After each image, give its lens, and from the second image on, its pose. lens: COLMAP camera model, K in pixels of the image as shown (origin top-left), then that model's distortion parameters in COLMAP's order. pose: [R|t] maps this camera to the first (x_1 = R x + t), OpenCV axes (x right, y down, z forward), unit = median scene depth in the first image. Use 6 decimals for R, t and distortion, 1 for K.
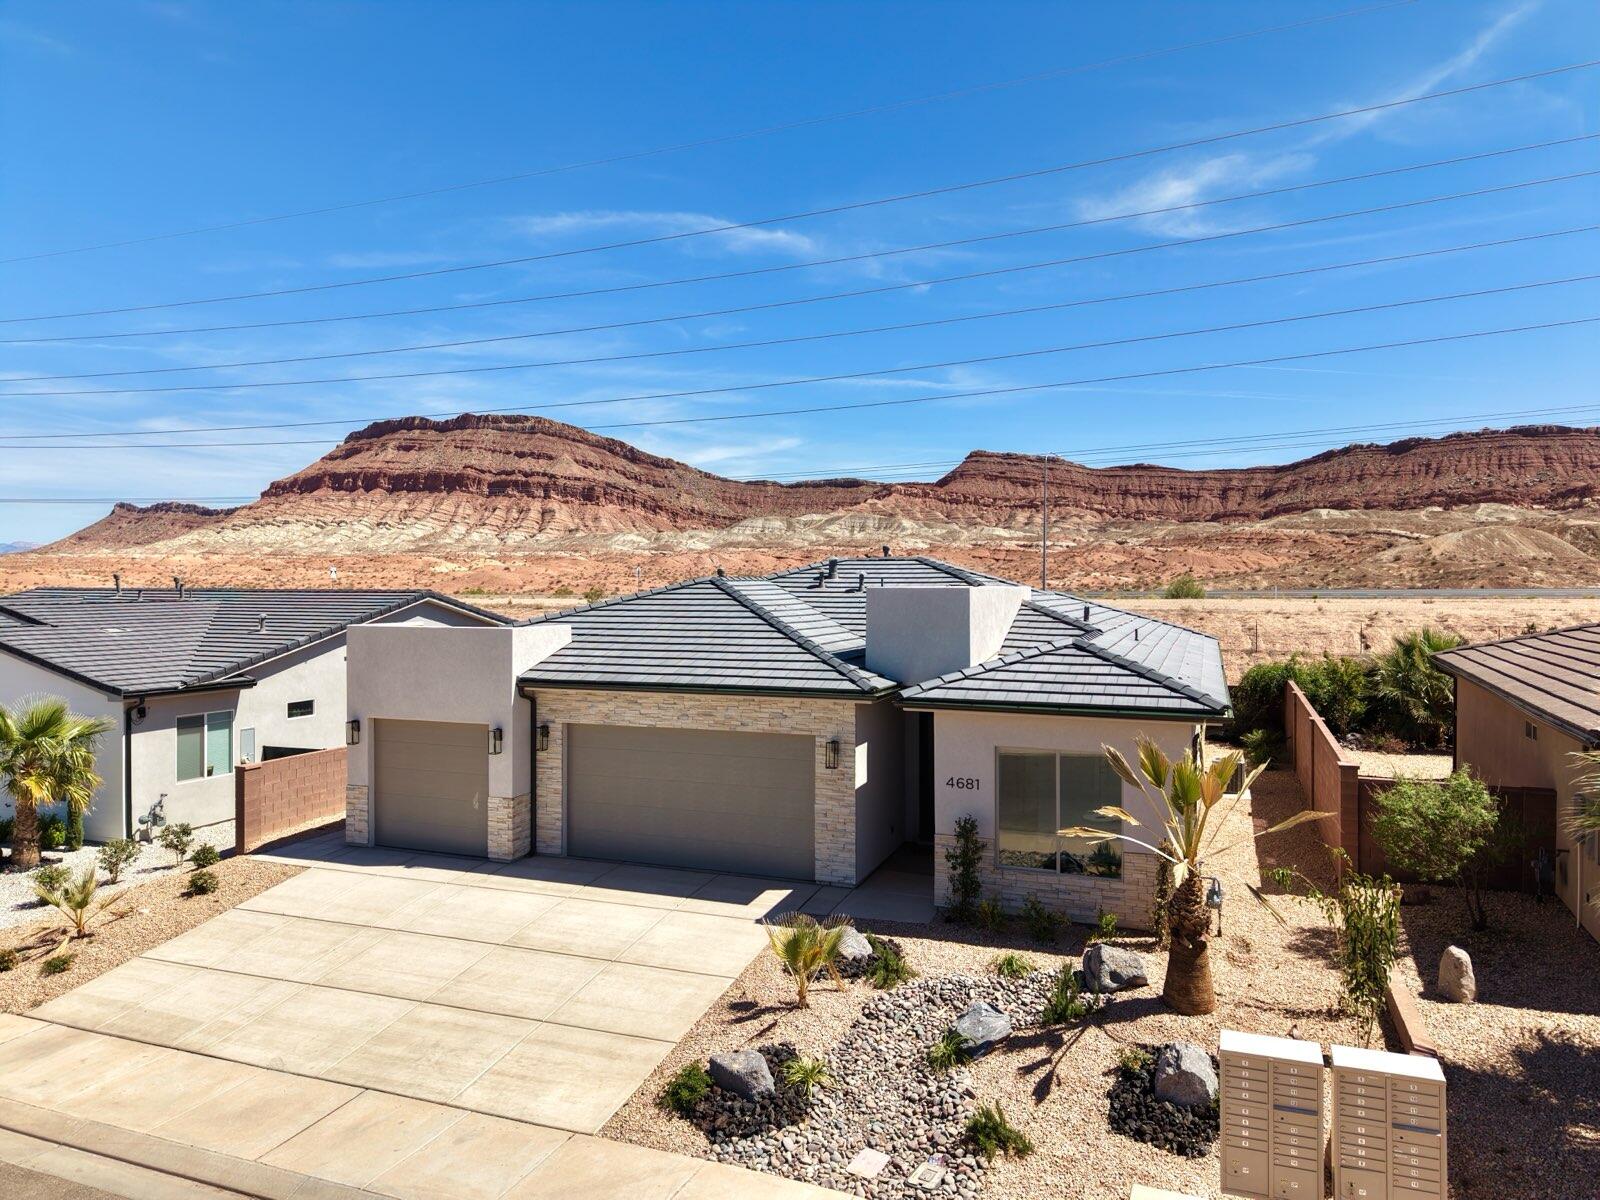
lens RADIAL K [[1074.7, 0, 803.1], [0, 1074.7, 587.6], [0, 0, 1]] dist [0.021211, -0.021378]
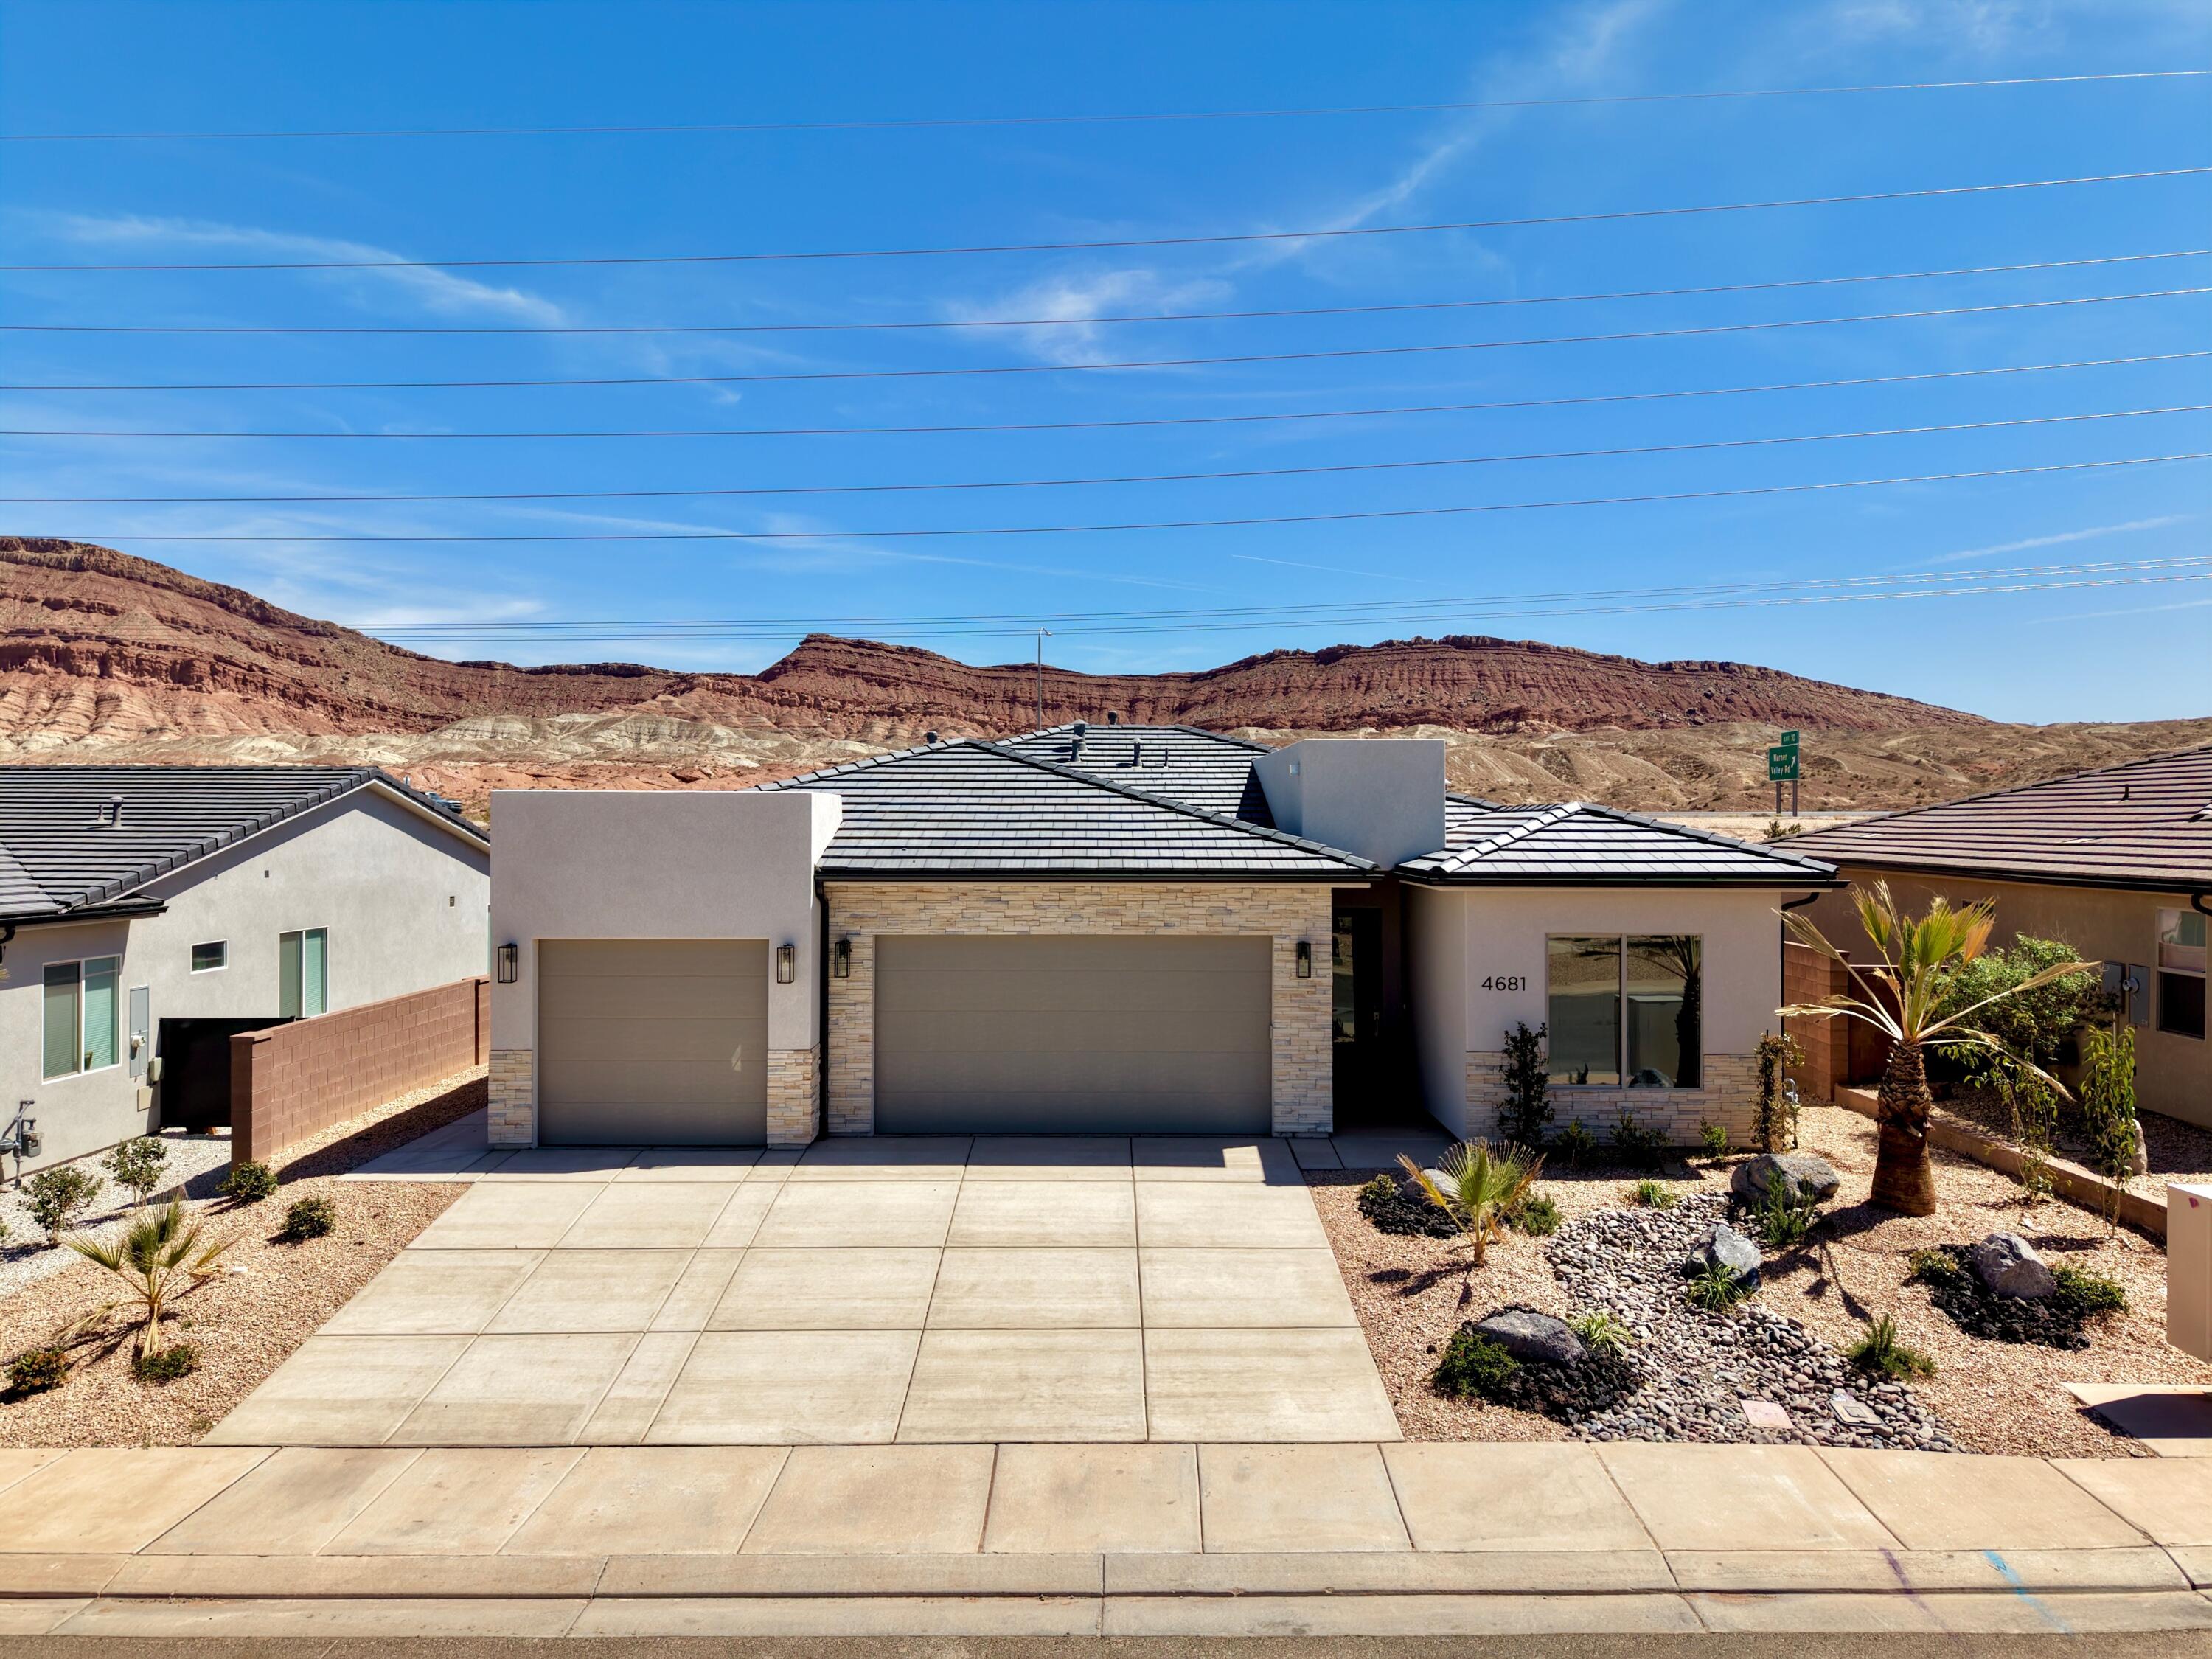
lens RADIAL K [[1485.7, 0, 1115.1], [0, 1485.7, 835.4], [0, 0, 1]] dist [0.021211, -0.021378]
pose [[0.932962, -0.001373, 0.359972, -0.339968], [-0.000840, 0.999982, 0.005990, 0.047606], [-0.359973, -0.005890, 0.932944, 0.071697]]
